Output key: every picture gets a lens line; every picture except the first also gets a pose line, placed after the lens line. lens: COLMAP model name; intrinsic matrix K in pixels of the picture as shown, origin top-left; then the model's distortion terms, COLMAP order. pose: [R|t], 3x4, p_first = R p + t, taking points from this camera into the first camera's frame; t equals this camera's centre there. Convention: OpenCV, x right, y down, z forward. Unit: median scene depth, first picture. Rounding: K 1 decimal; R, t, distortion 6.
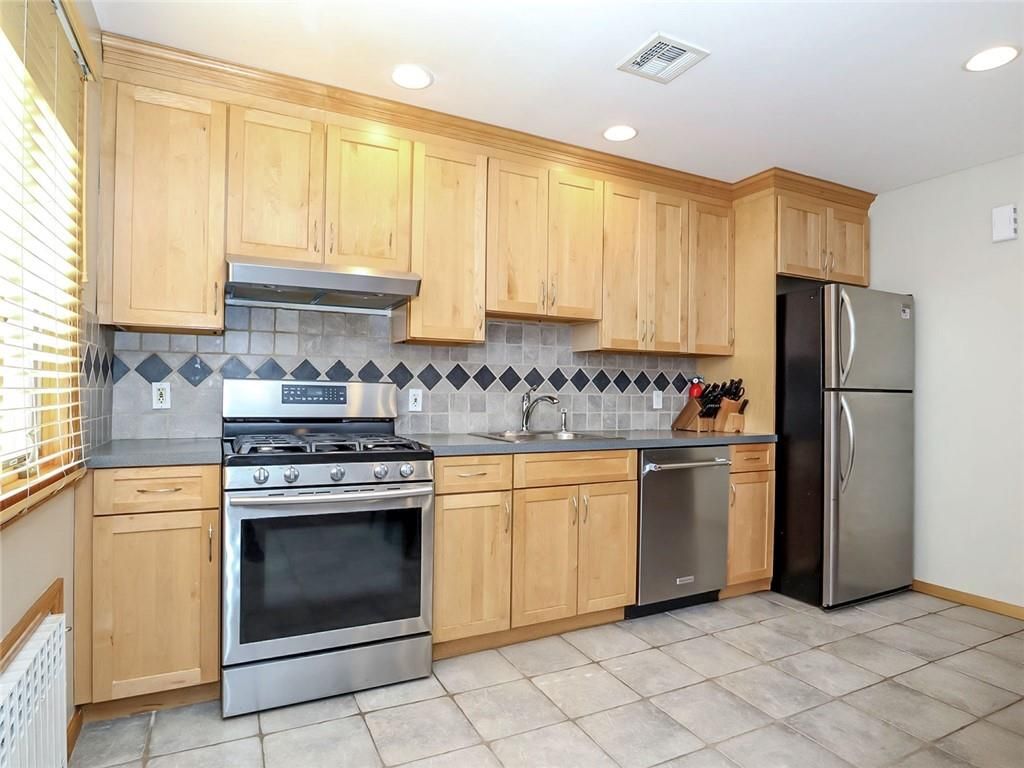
lens RADIAL K [[595.6, 0, 555.7], [0, 595.6, 382.4], [0, 0, 1]] dist [-0.033648, 0.000927]
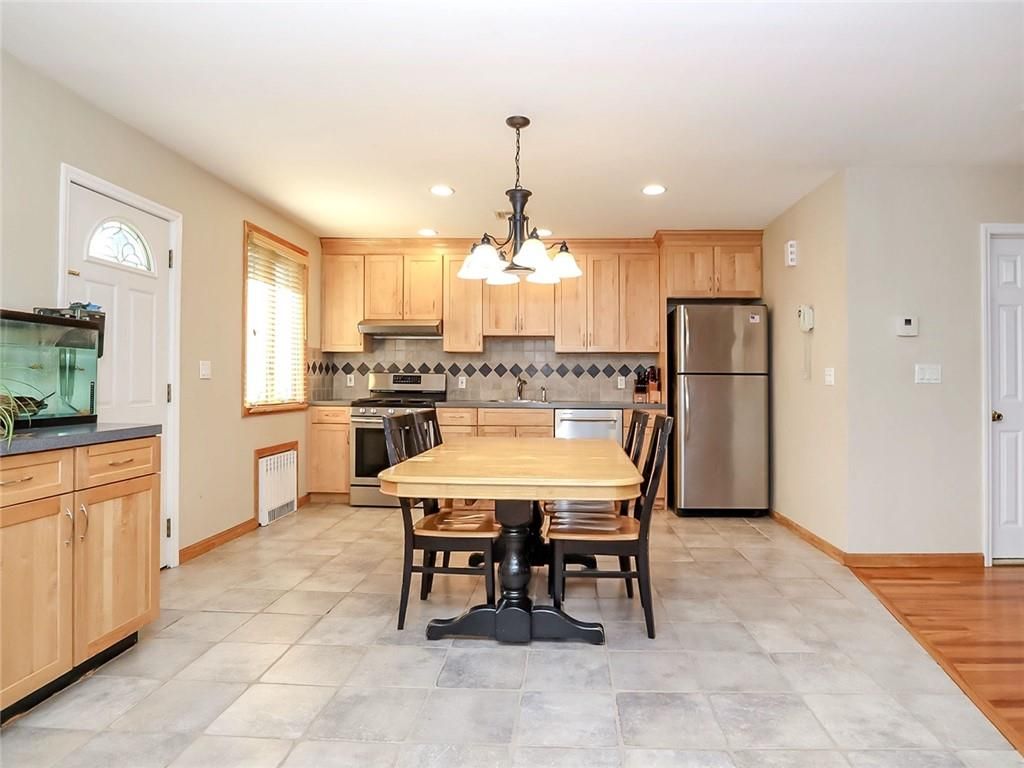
lens RADIAL K [[595.6, 0, 555.7], [0, 595.6, 382.4], [0, 0, 1]] dist [-0.033648, 0.000927]
pose [[0.866611, -0.008762, -0.498907, 0.980823], [0.012470, 0.999914, 0.004099, 0.025128], [0.498828, -0.009774, 0.866646, -0.517550]]
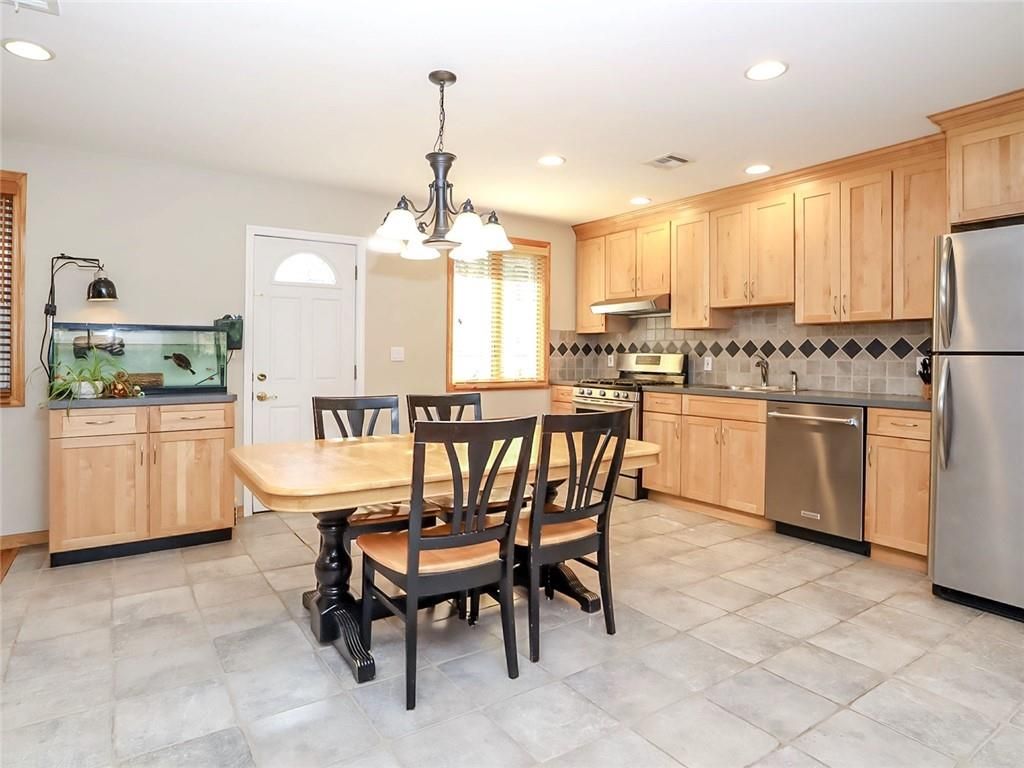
lens RADIAL K [[575.4, 0, 503.2], [0, 575.4, 363.5], [0, 0, 1]] dist [-0.031223, 0.001046]
pose [[0.106877, 0.000693, -0.994272, 1.277343], [0.009503, 0.999953, 0.001719, 0.020590], [0.994227, -0.009632, 0.106866, 0.258509]]
